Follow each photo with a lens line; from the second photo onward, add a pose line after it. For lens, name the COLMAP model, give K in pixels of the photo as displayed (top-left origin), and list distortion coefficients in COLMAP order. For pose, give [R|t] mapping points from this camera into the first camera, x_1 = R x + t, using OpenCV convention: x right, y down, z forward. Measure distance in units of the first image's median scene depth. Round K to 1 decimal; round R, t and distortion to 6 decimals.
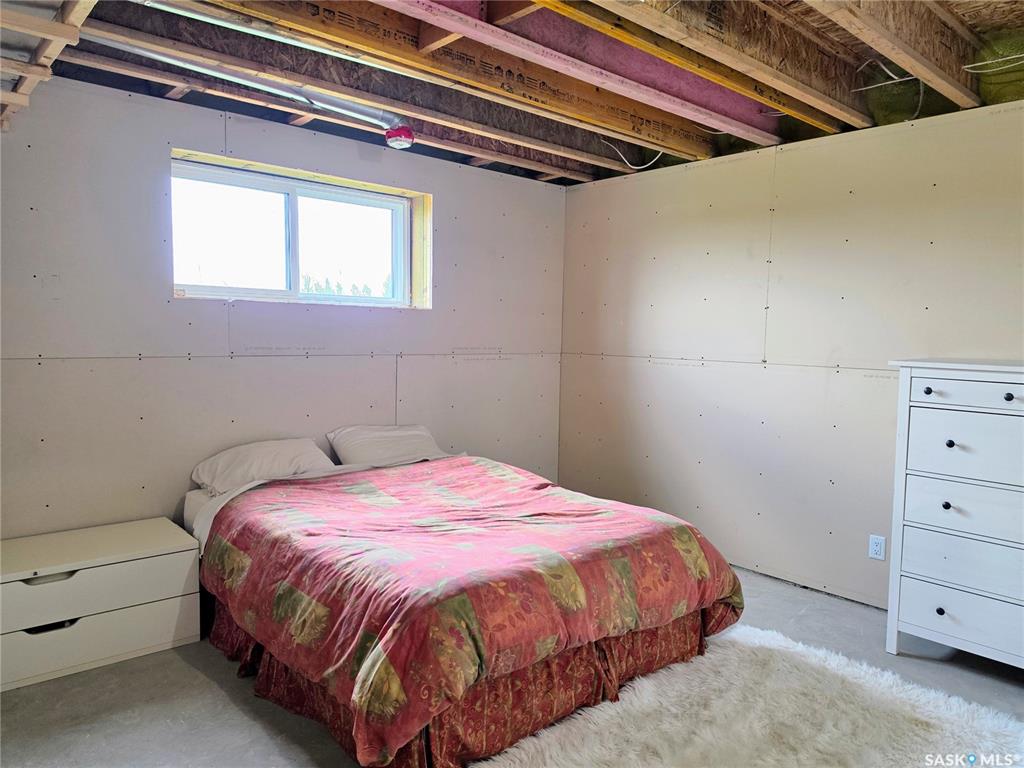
lens RADIAL K [[710.9, 0, 511.6], [0, 710.9, 383.8], [0, 0, 1]] dist [0.045280, -0.044736]
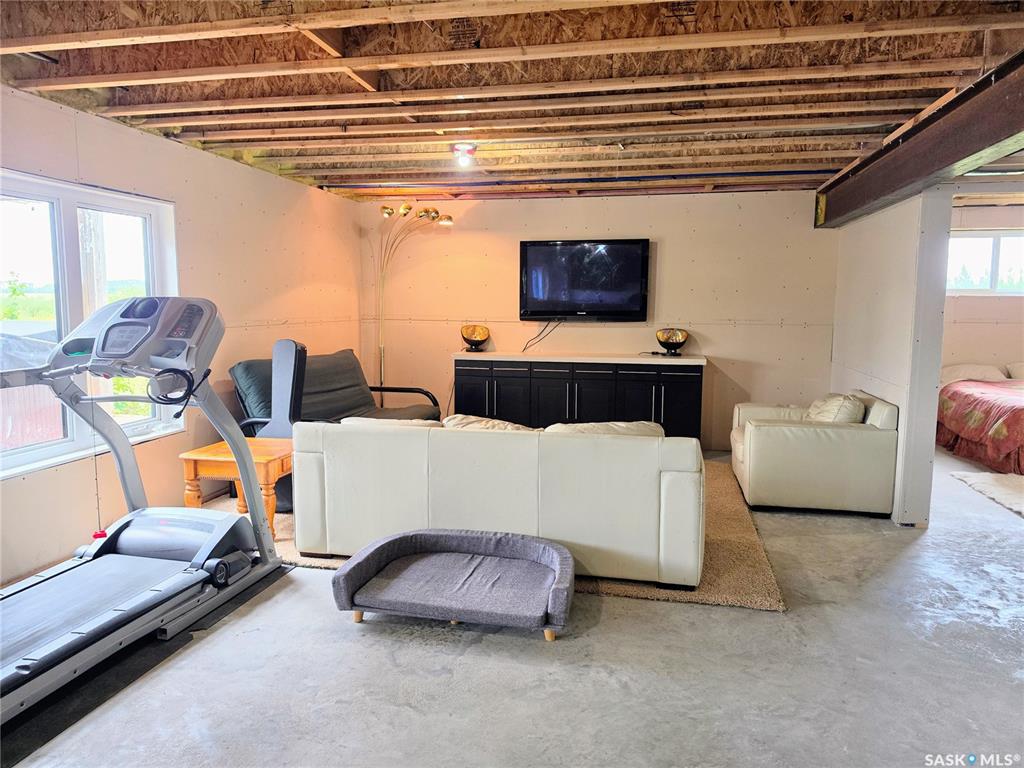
lens RADIAL K [[710.9, 0, 513.6], [0, 710.9, 384.5], [0, 0, 1]] dist [0.045280, -0.044736]
pose [[0.599079, 0.073390, -0.797320, 0.692519], [-0.052344, 0.997250, 0.052464, 0.129598], [0.798977, 0.010305, 0.601273, -1.707754]]
